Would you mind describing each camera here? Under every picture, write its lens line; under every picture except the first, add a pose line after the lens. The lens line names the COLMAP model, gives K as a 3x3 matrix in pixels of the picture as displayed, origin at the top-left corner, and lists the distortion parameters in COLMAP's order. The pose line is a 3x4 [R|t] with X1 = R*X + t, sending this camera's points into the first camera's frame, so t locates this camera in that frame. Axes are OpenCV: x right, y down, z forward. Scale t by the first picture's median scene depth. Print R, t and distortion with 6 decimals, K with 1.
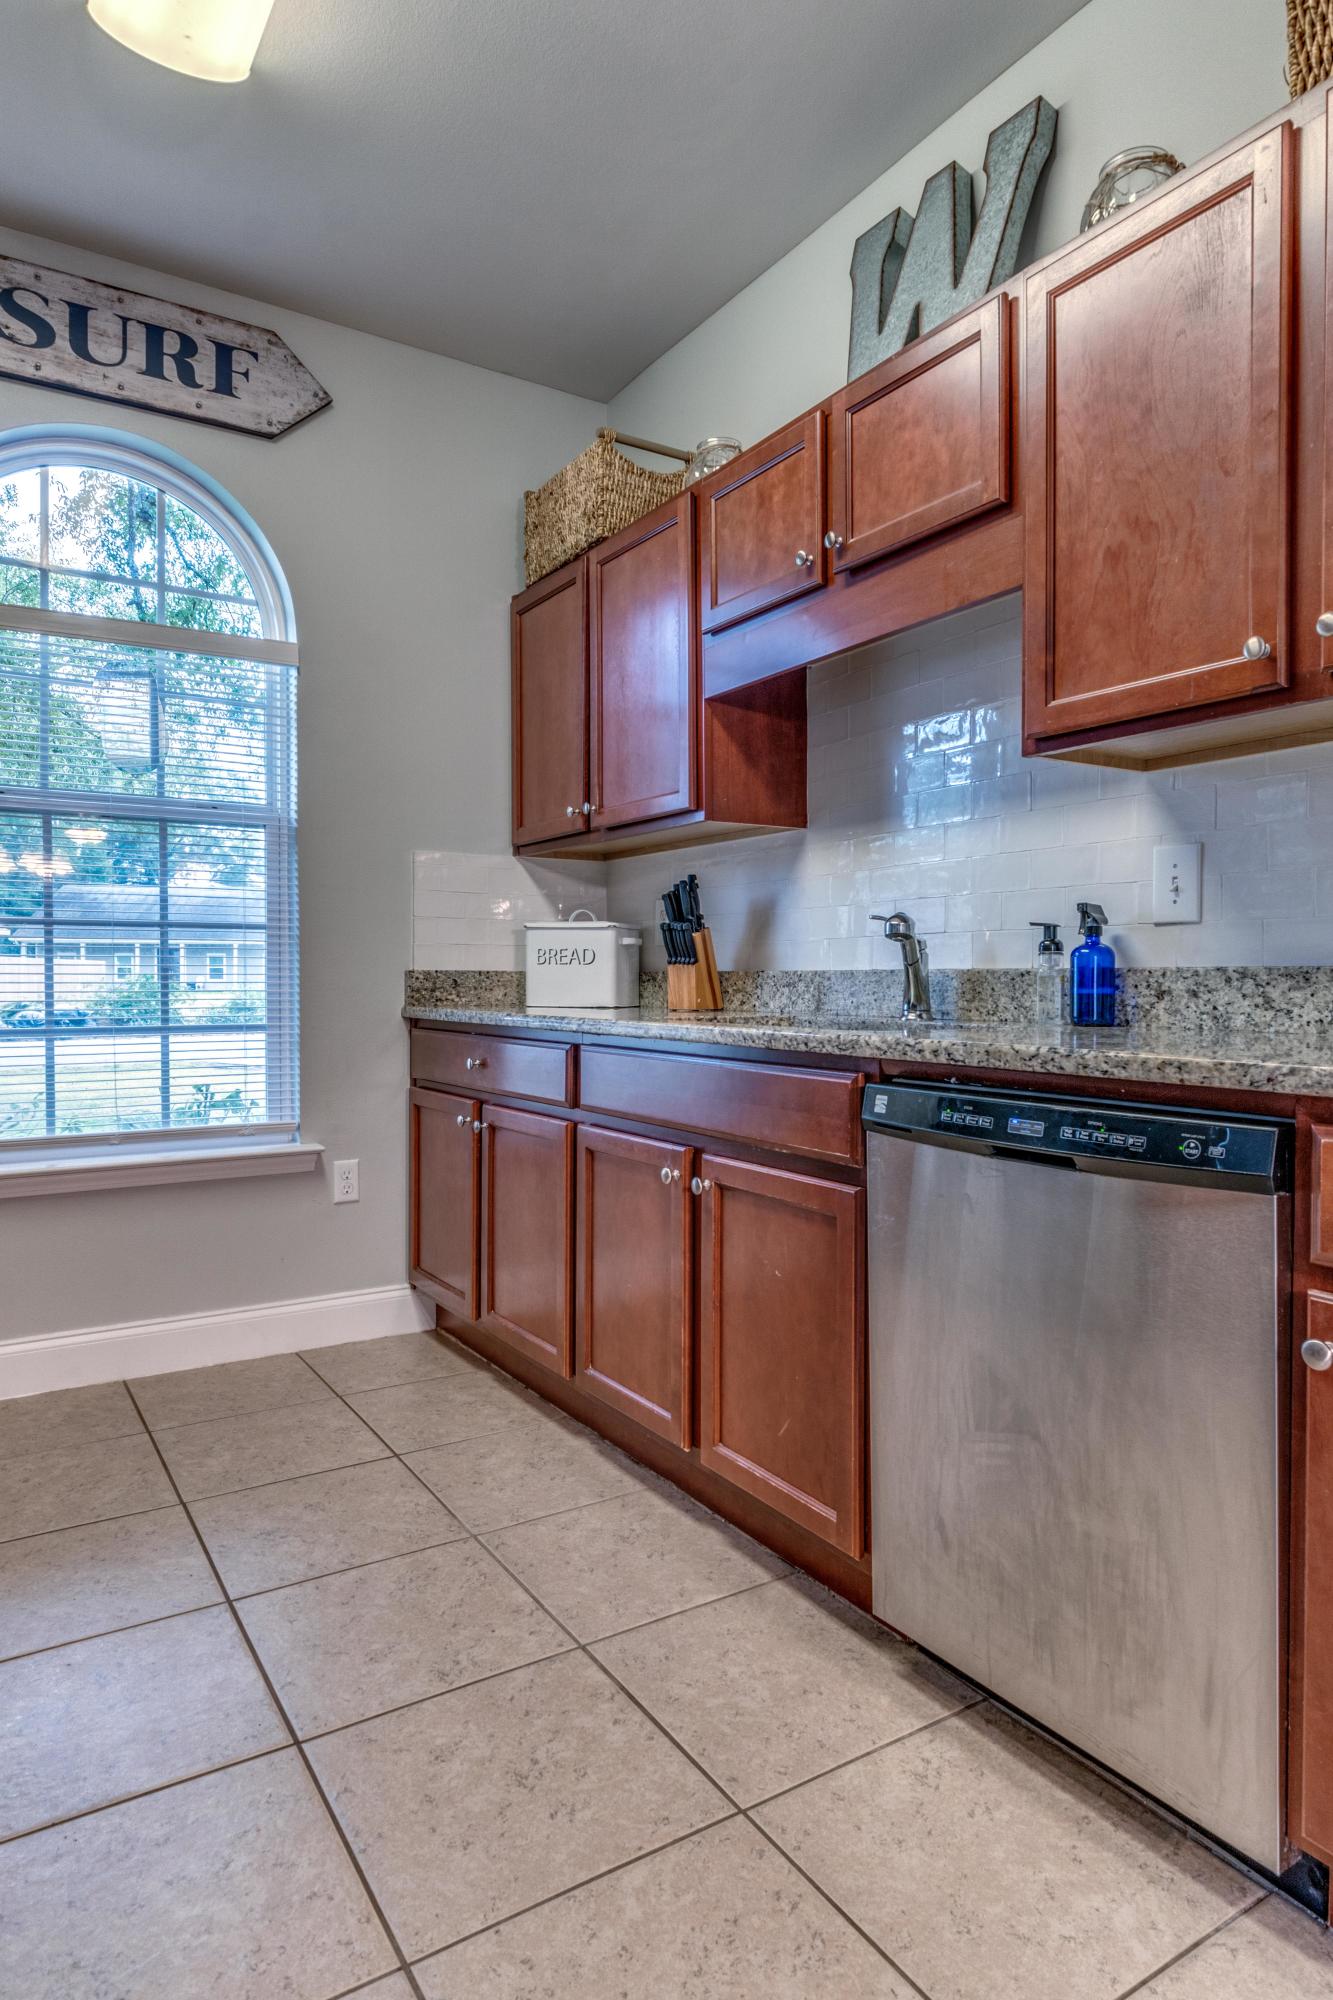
lens RADIAL K [[1114.1, 0, 671.3], [0, 1114.1, 1003.0], [0, 0, 1]] dist [-0.001640, -0.001475]
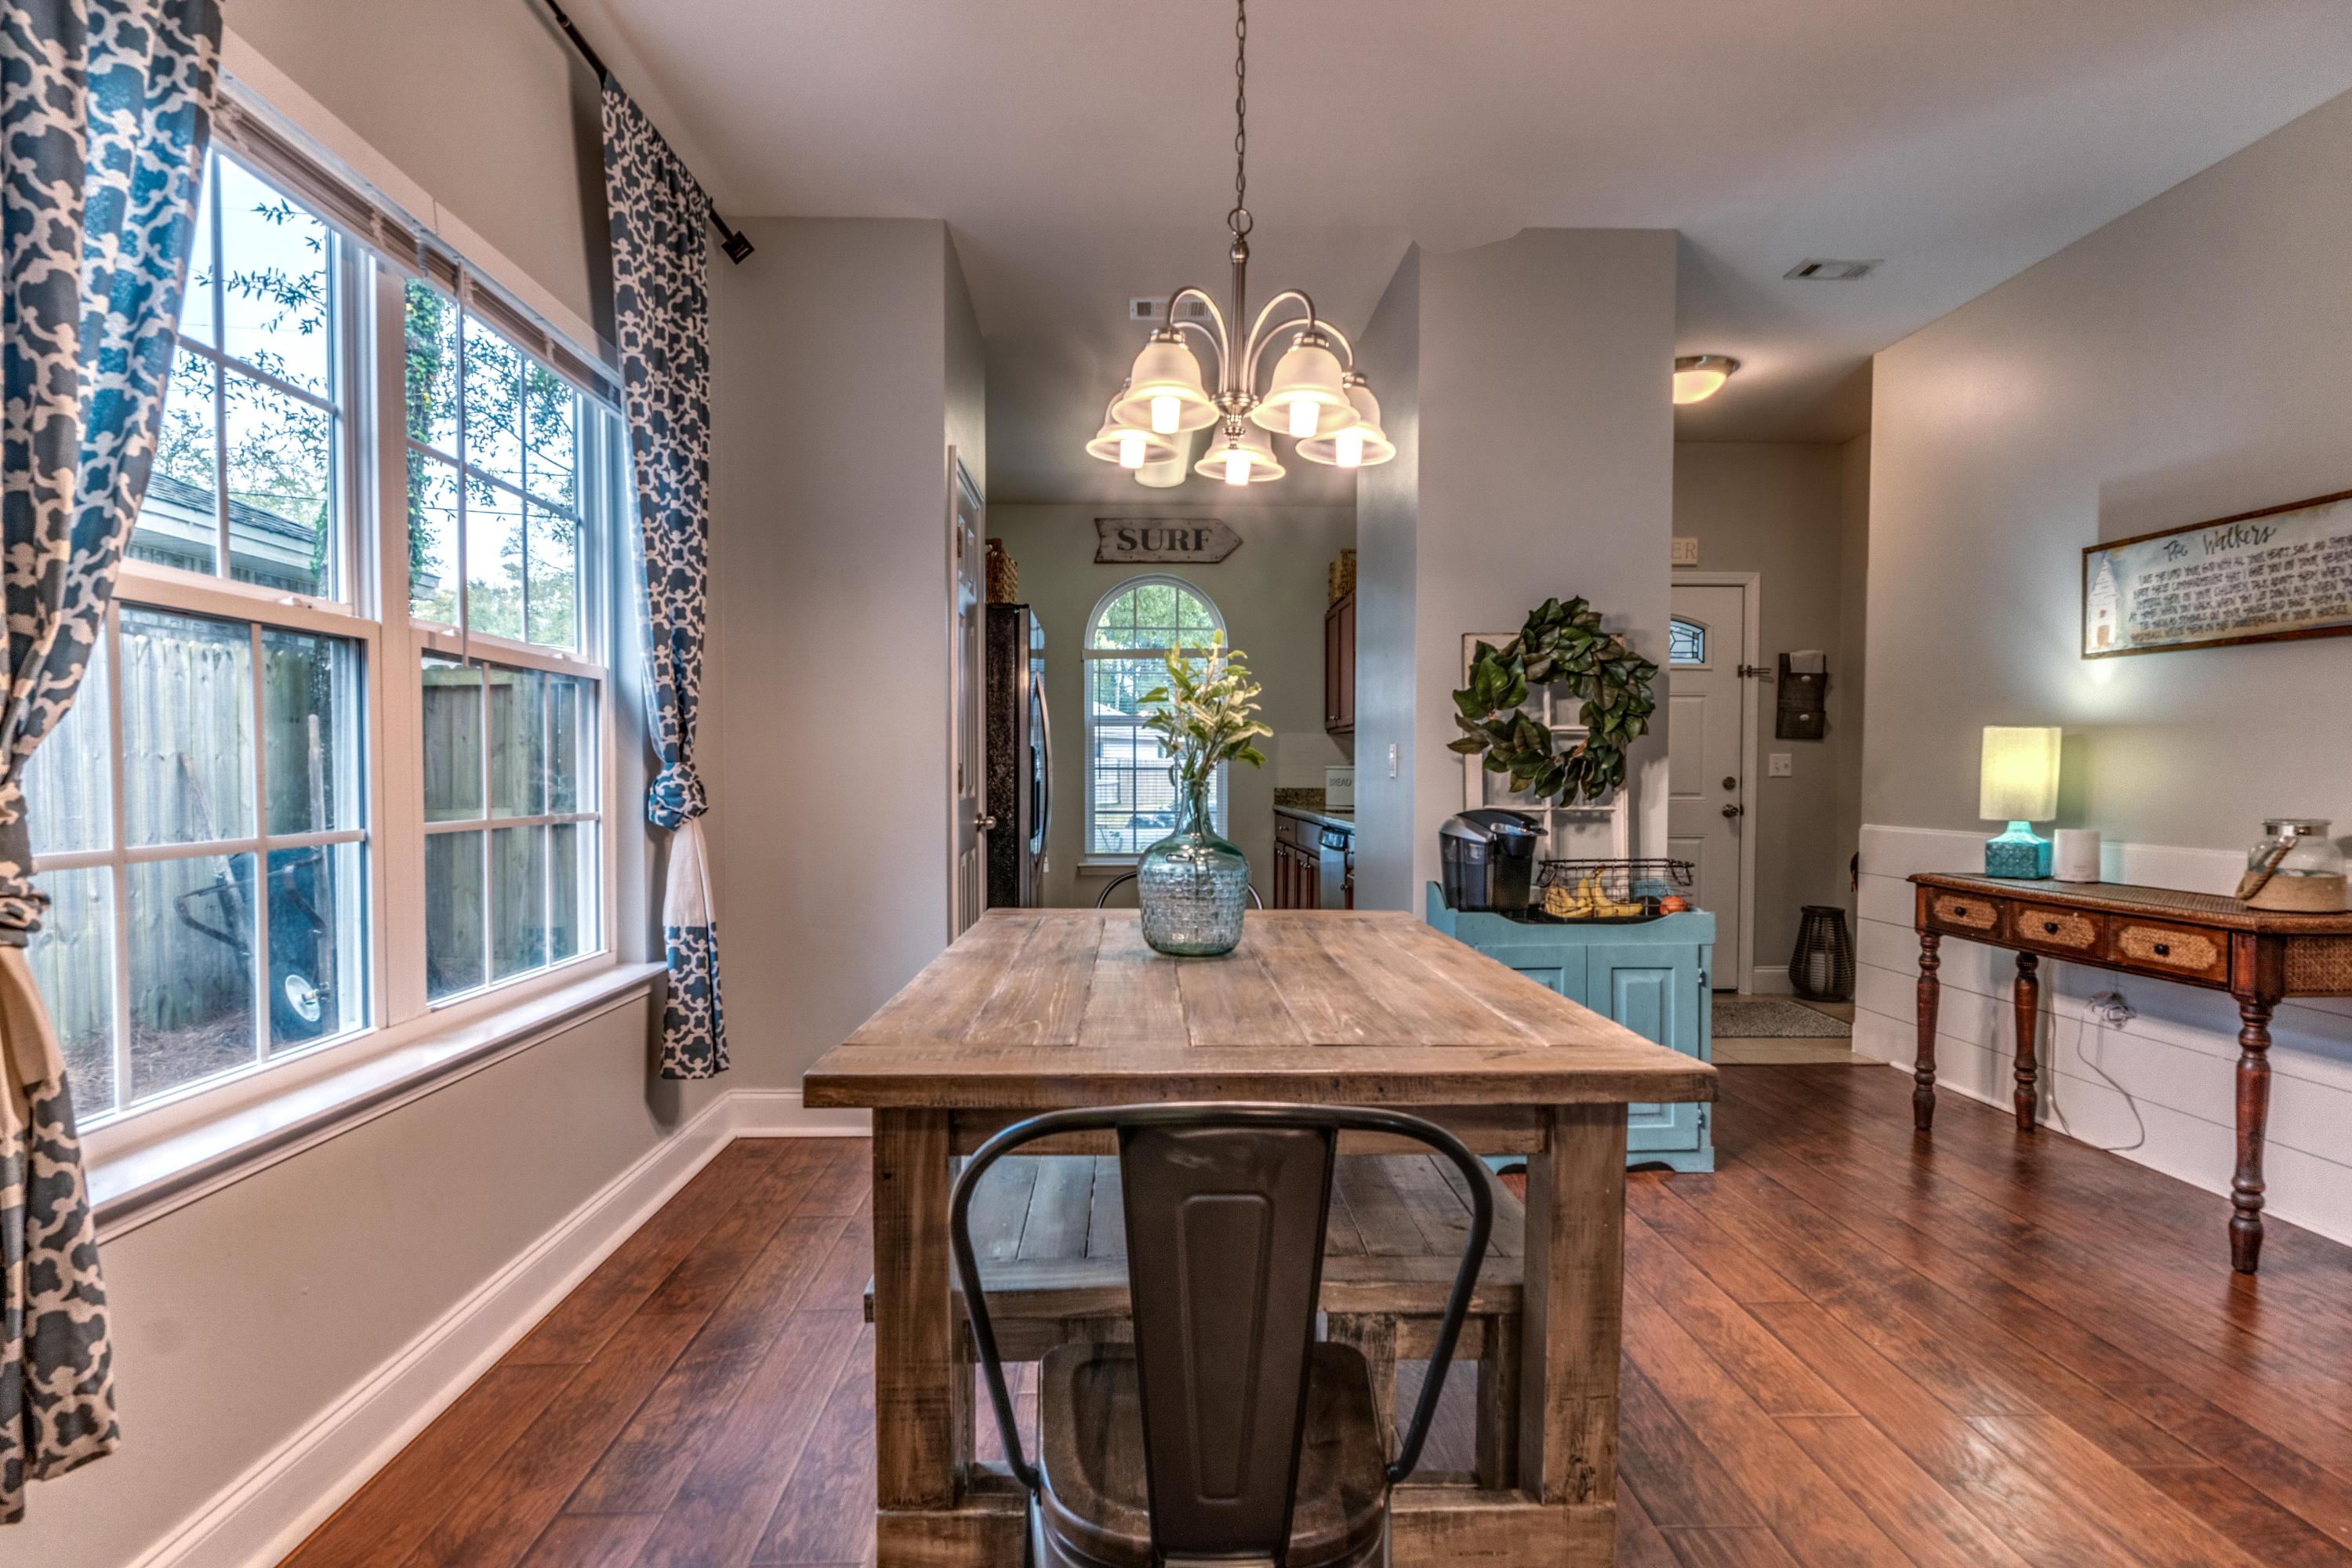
lens RADIAL K [[1227.8, 0, 1167.0], [0, 1227.8, 809.7], [0, 0, 1]] dist [-0.001634, -0.002780]
pose [[0.838149, 0.015640, -0.545217, 1.043087], [-0.014677, 0.999874, 0.006120, 0.001369], [0.545244, 0.002872, 0.838273, -1.320029]]
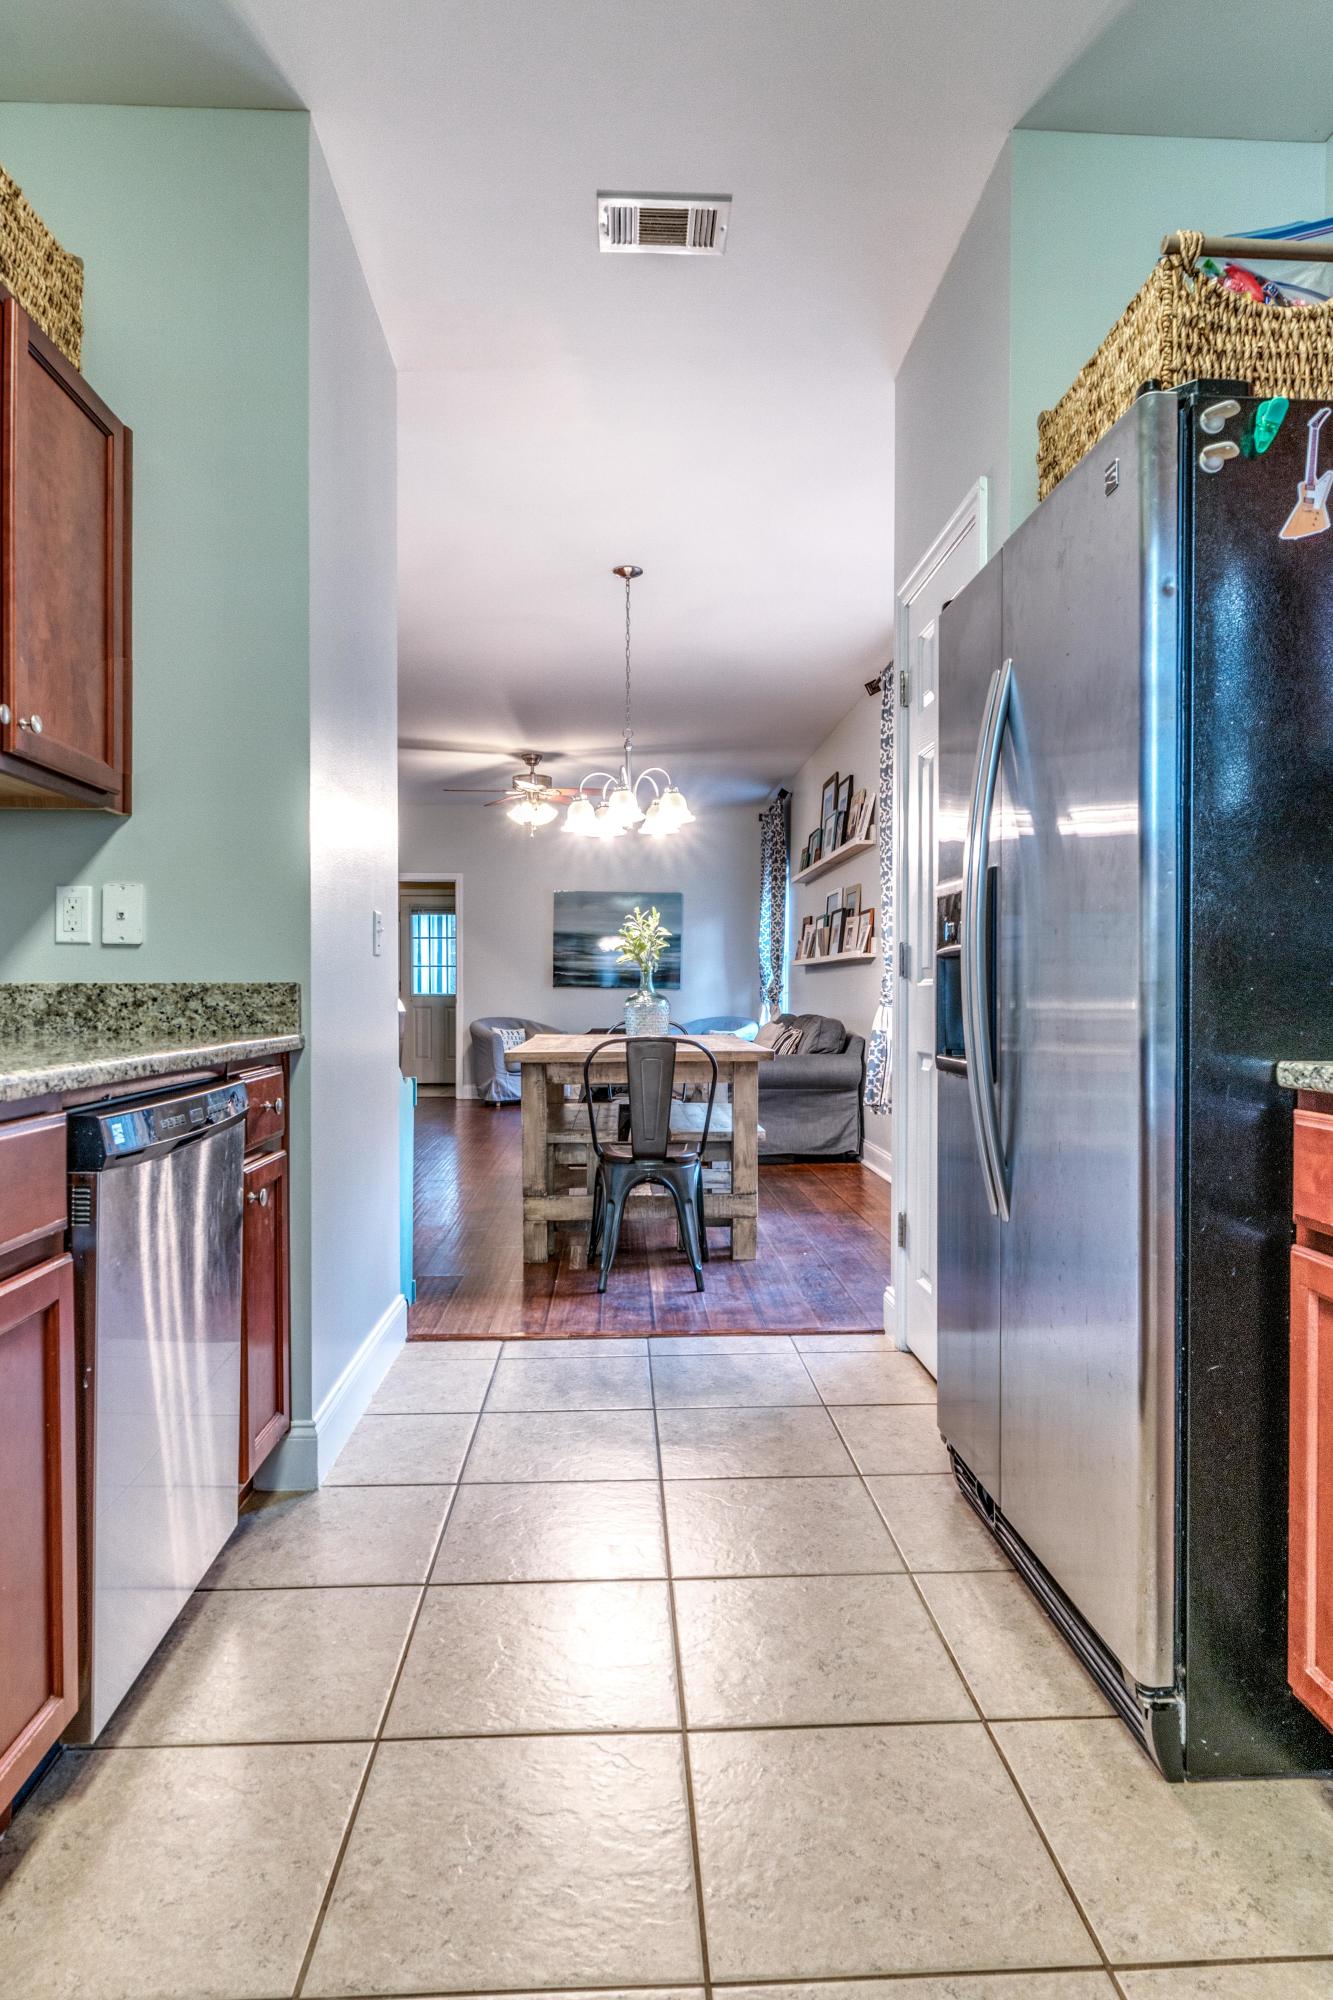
lens RADIAL K [[1170.1, 0, 683.0], [0, 1170.1, 1000.3], [0, 0, 1]] dist [-0.003274, -0.000576]
pose [[-0.851541, -0.007433, 0.524235, -0.374685], [0.011550, 0.999391, 0.032932, -0.024743], [-0.524161, 0.034098, -0.850937, 0.844510]]
